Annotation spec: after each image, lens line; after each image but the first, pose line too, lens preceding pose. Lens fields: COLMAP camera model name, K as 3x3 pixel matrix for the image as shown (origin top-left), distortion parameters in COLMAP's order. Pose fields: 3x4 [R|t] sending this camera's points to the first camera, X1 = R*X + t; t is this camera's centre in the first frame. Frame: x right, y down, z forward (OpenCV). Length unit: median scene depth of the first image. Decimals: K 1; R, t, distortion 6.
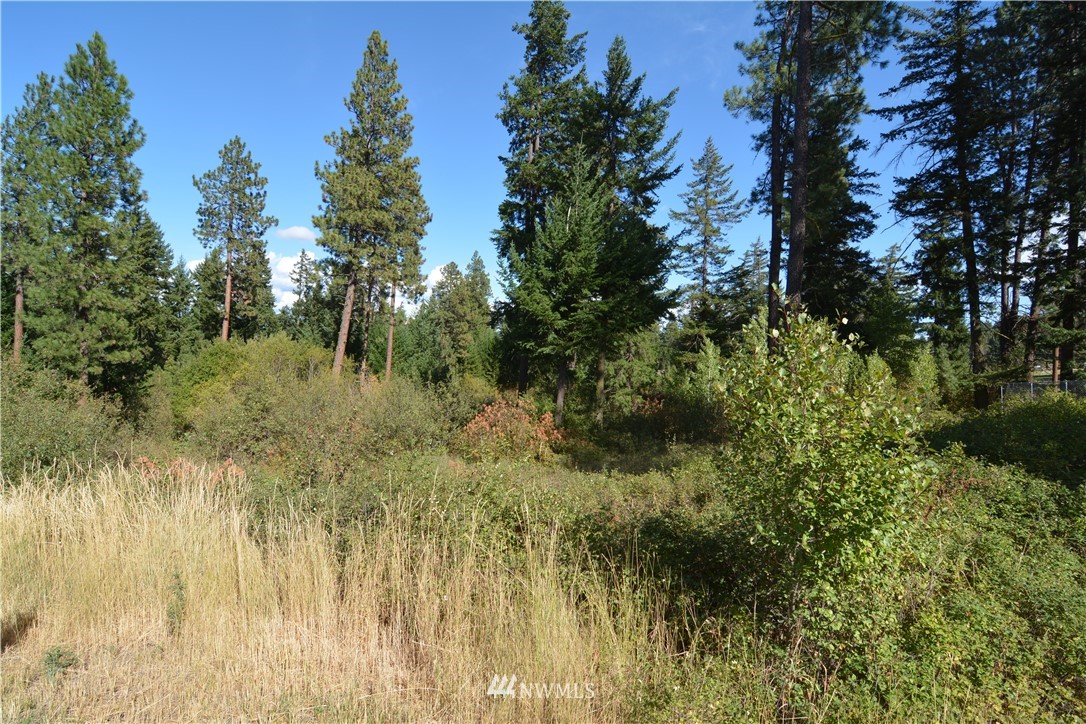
lens RADIAL K [[529.6, 0, 538.8], [0, 529.6, 361.8], [0, 0, 1]] dist [-0.011358, -0.001470]
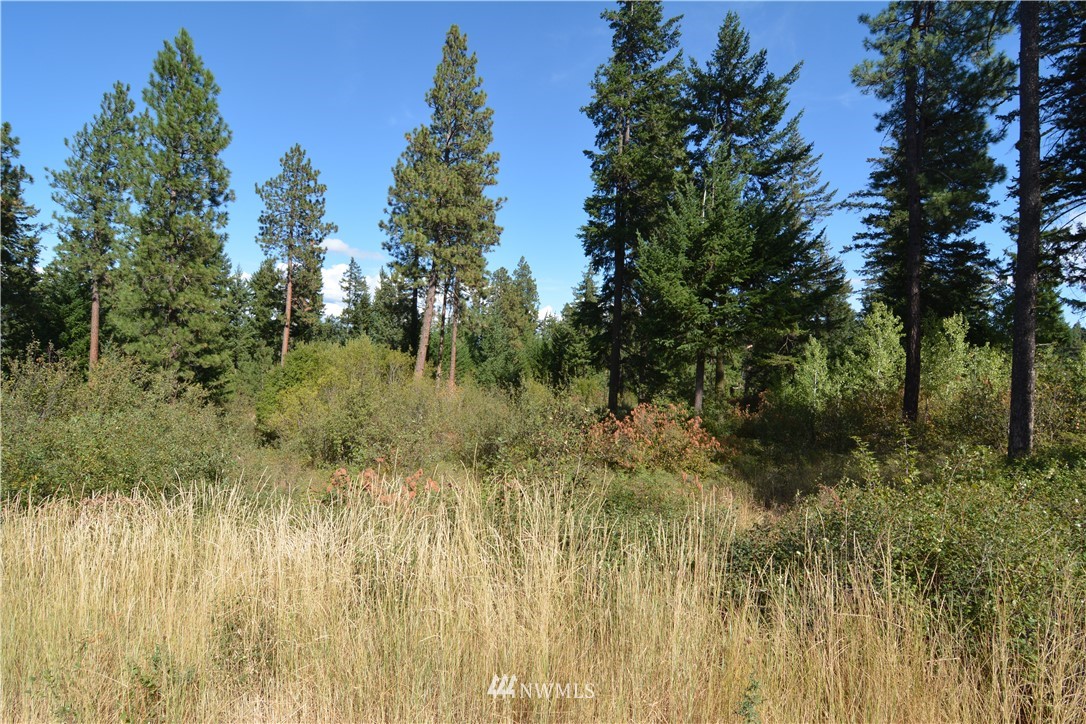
lens RADIAL K [[521.8, 0, 542.2], [0, 521.8, 360.7], [0, 0, 1]] dist [0.000913, -0.014359]
pose [[0.998969, -0.008559, -0.044588, -0.112703], [0.007866, 0.999846, -0.015683, 0.007002], [0.044715, 0.015316, 0.998882, 0.059791]]
